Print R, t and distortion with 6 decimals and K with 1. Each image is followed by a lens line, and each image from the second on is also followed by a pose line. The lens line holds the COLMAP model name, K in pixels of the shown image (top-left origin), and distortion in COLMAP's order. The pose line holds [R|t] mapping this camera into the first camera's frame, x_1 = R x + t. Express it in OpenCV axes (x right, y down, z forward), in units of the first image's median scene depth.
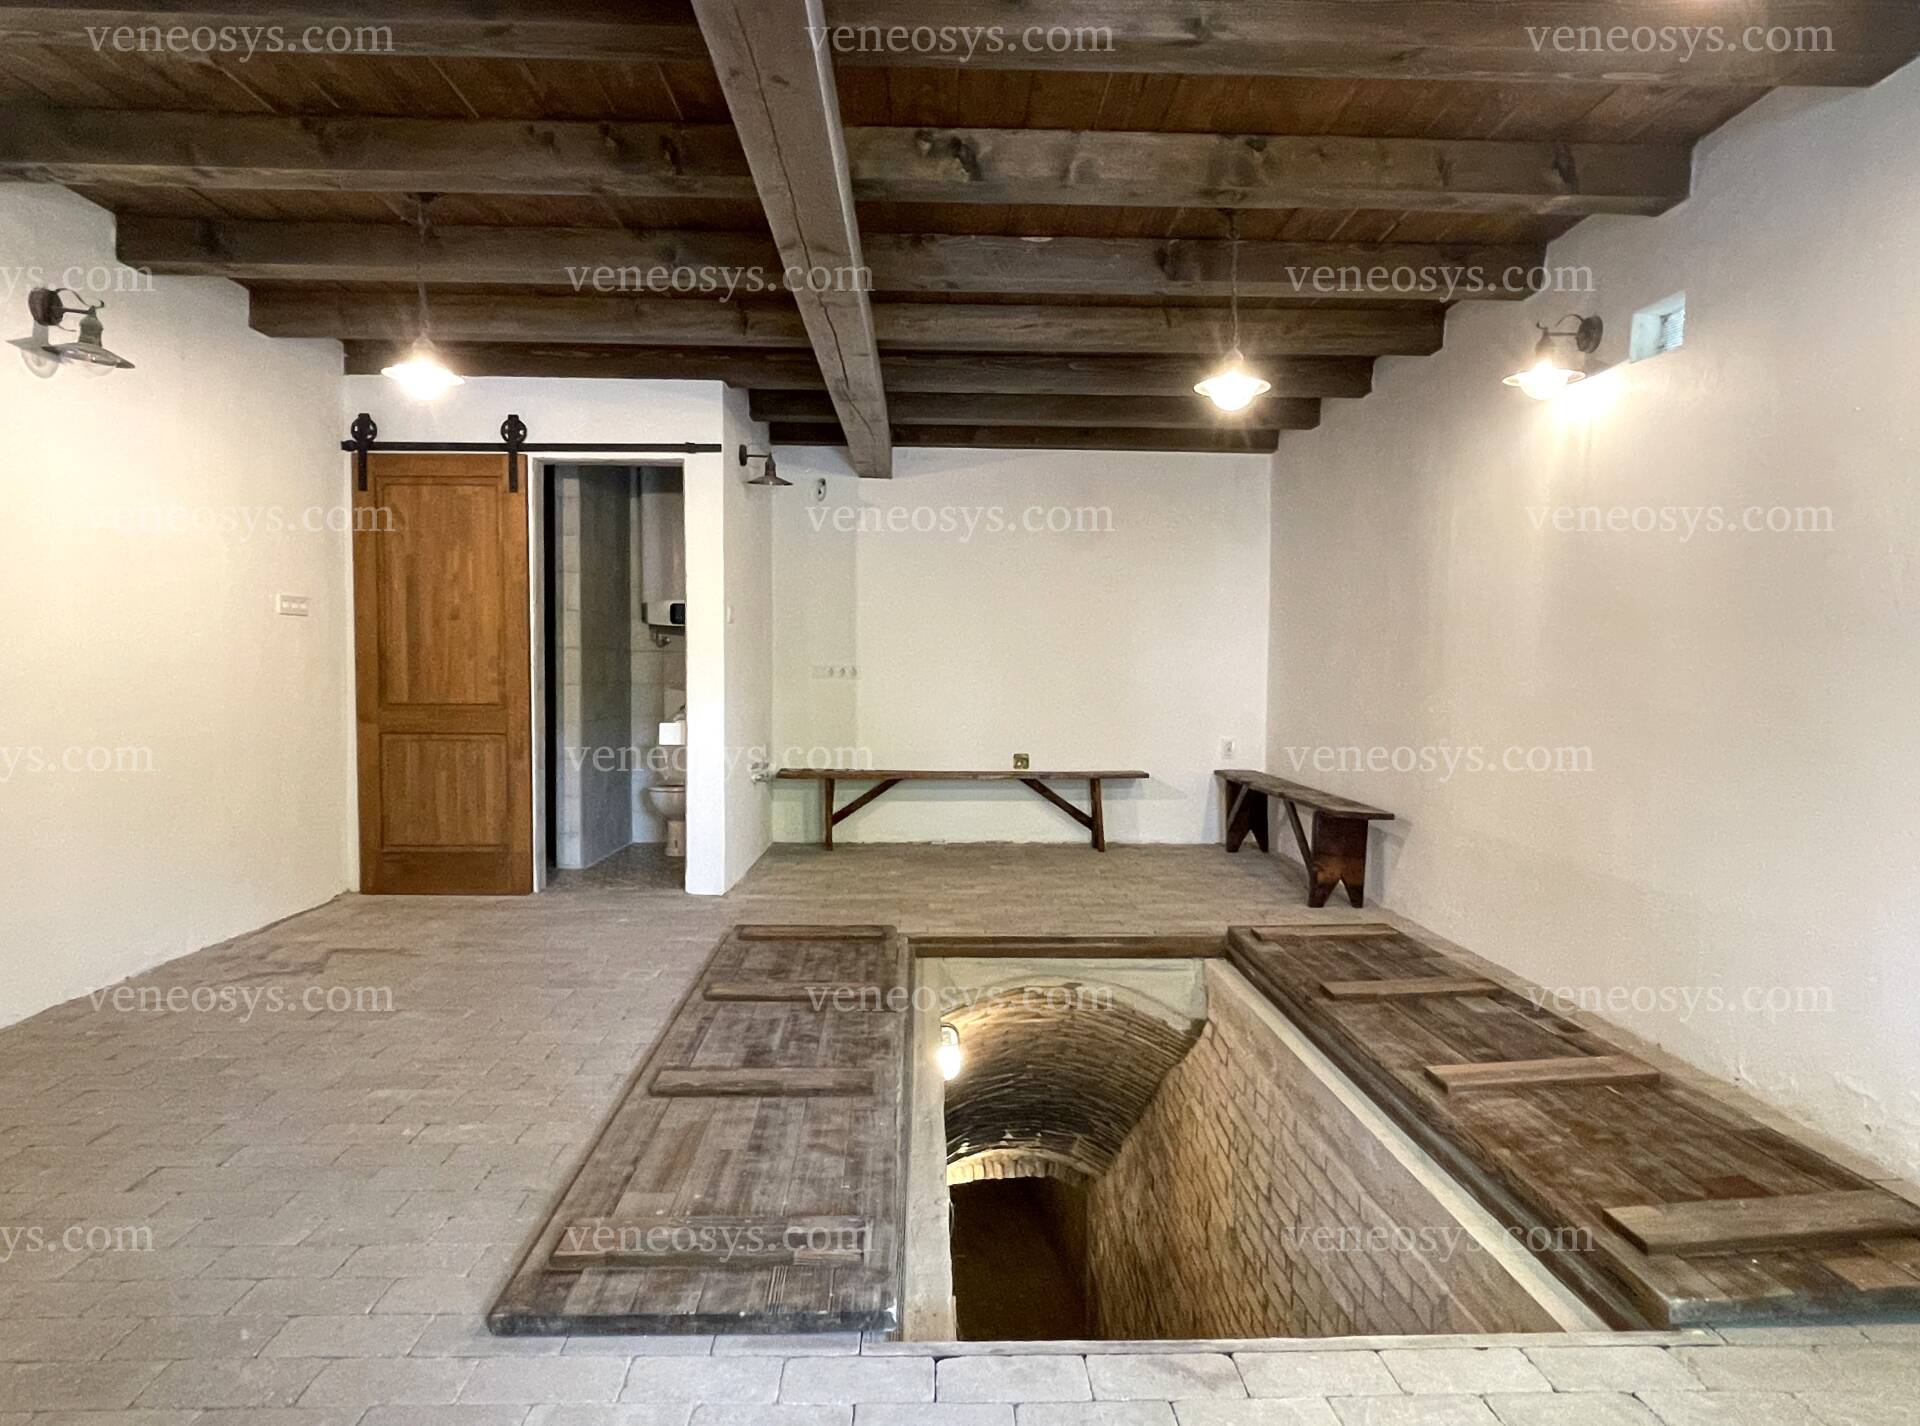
lens RADIAL K [[1169.5, 0, 960.0], [0, 1169.5, 713.0], [0, 0, 1]] dist [-0.002046, -0.004621]
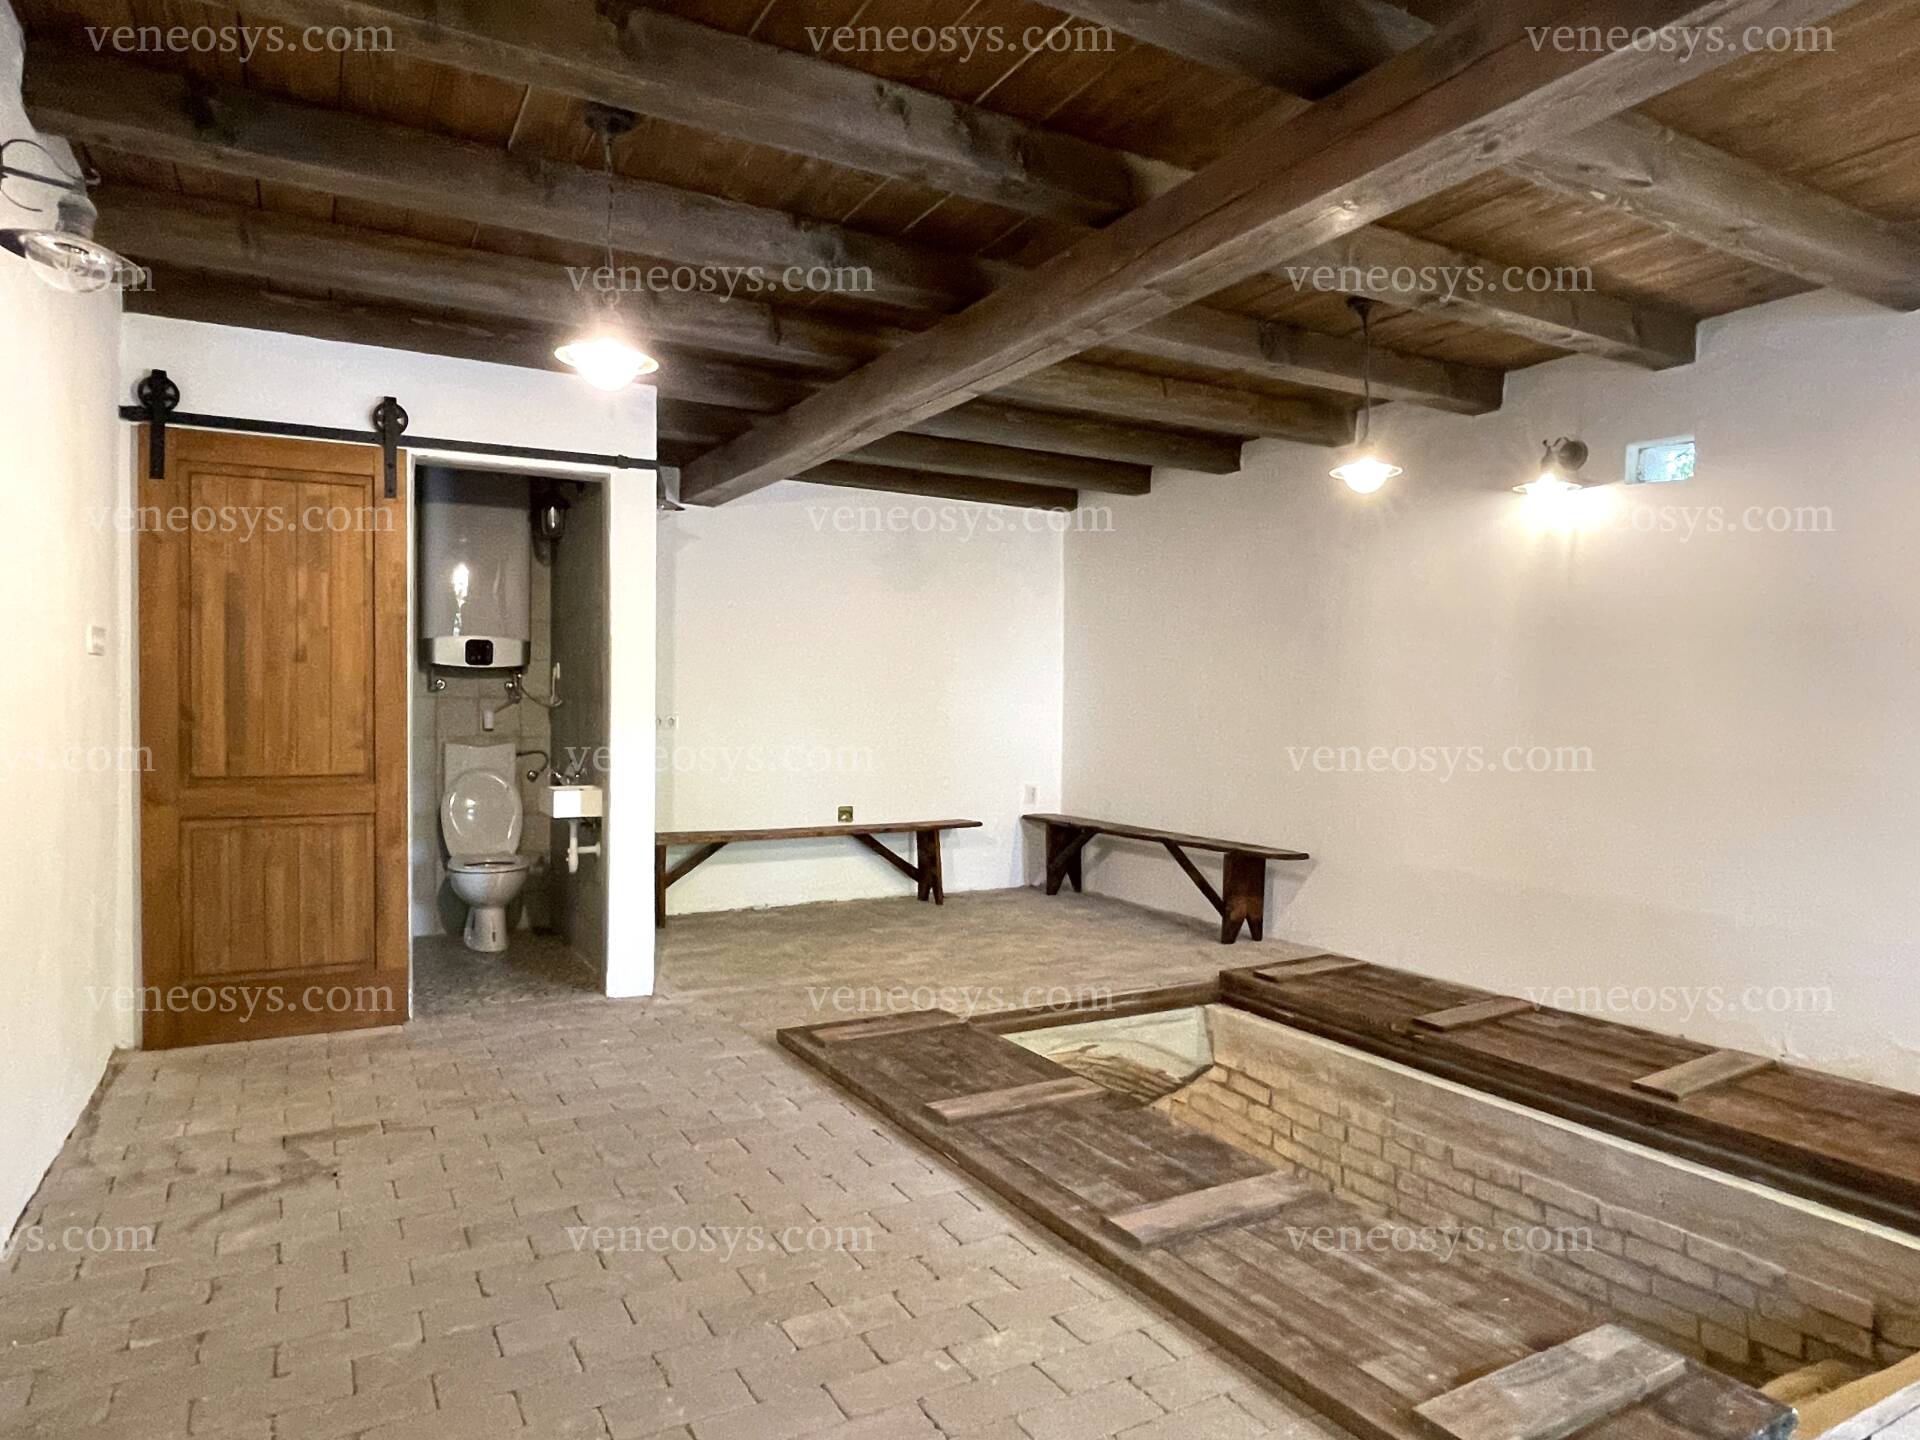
lens RADIAL K [[1172.8, 0, 954.9], [0, 1172.8, 716.9], [0, 0, 1]] dist [-0.004952, -0.001299]
pose [[0.887323, -0.003810, 0.461132, -0.472096], [0.013198, 0.999766, -0.017136, -0.031454], [-0.460959, 0.021291, 0.887166, 0.174485]]
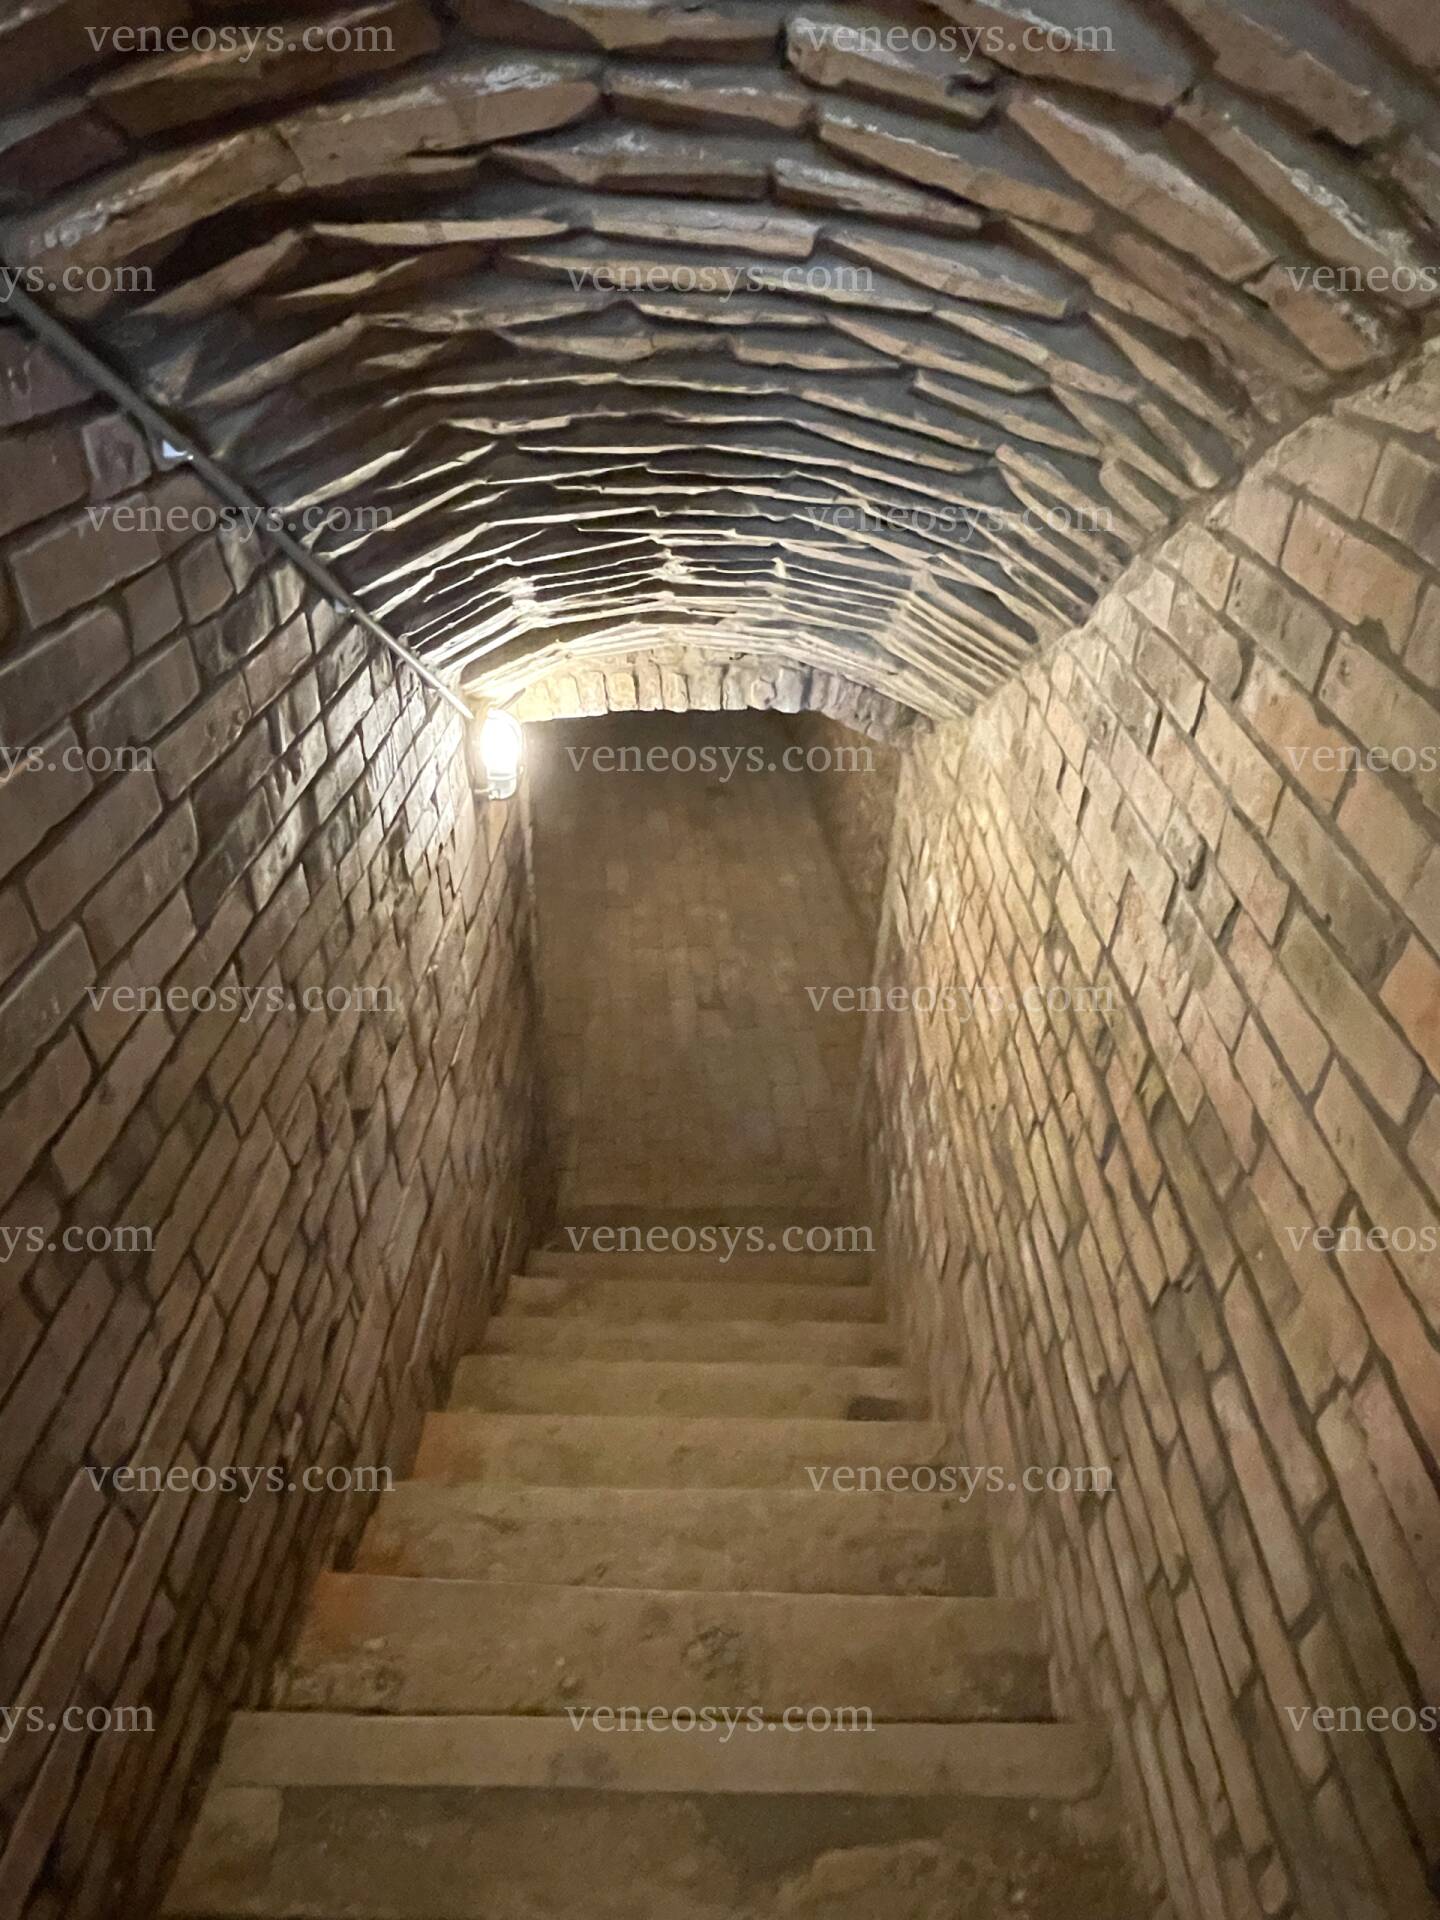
lens RADIAL K [[1155.9, 0, 720.0], [0, 1155.9, 960.0], [0, 0, 1]] dist [-0.004020, -0.000705]
pose [[0.998776, 0.045898, -0.018456, 0.097249], [-0.028120, 0.833688, 0.551519, 0.440202], [0.040701, -0.550325, 0.833958, 1.095239]]
